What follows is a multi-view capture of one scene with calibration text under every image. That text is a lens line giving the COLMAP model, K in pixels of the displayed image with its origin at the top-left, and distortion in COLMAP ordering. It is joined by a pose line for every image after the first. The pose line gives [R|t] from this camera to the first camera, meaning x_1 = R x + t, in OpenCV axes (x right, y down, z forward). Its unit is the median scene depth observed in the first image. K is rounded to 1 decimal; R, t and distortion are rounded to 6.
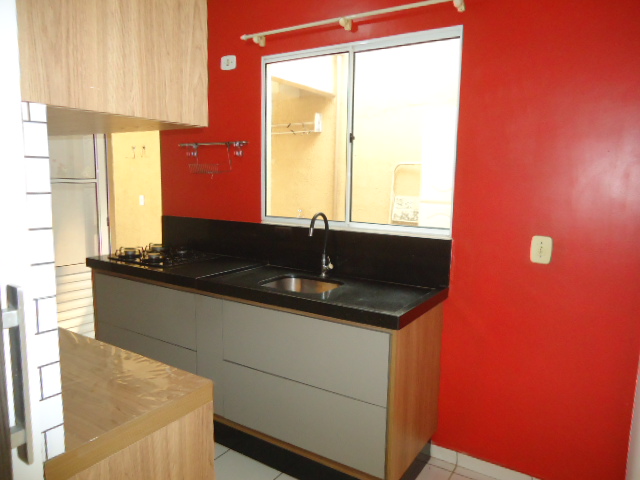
lens RADIAL K [[465.0, 0, 320.0], [0, 465.0, 240.0], [0, 0, 1]] dist [-0.003842, -0.002829]
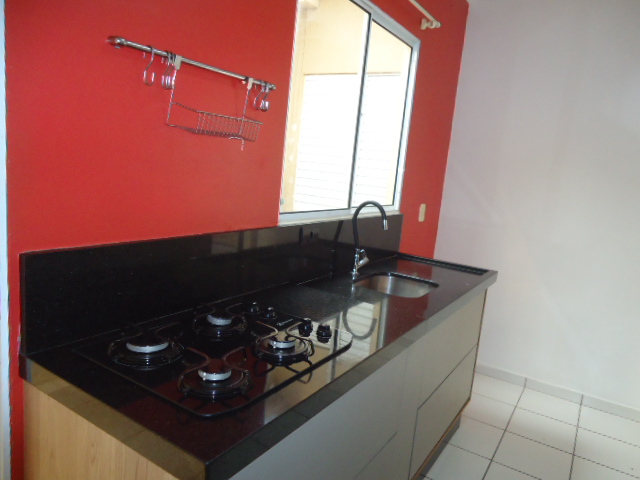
lens RADIAL K [[465.0, 0, 320.0], [0, 465.0, 240.0], [0, 0, 1]] dist [-0.003842, -0.002829]
pose [[-0.001042, -0.182282, 0.983246, -0.795038], [0.032843, 0.982710, 0.182218, -0.139175], [-0.999460, 0.032482, 0.004962, 1.014426]]
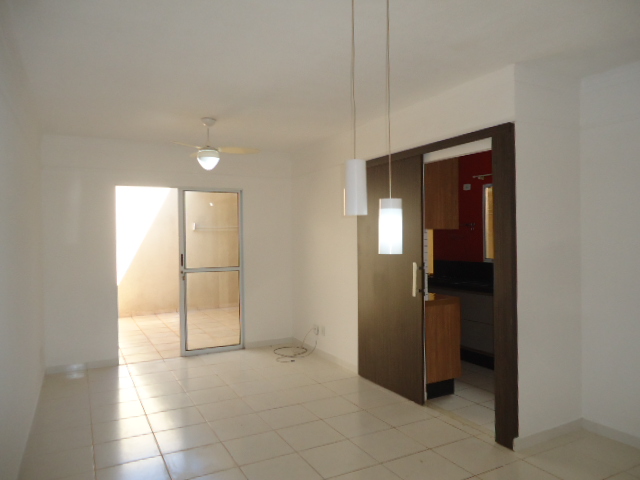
lens RADIAL K [[465.0, 0, 320.0], [0, 465.0, 240.0], [0, 0, 1]] dist [-0.003842, -0.002829]
pose [[0.868015, -0.026384, -0.495836, 0.288824], [-0.032204, 0.993494, -0.109241, 0.124704], [0.495492, 0.110790, 0.861518, -1.233806]]
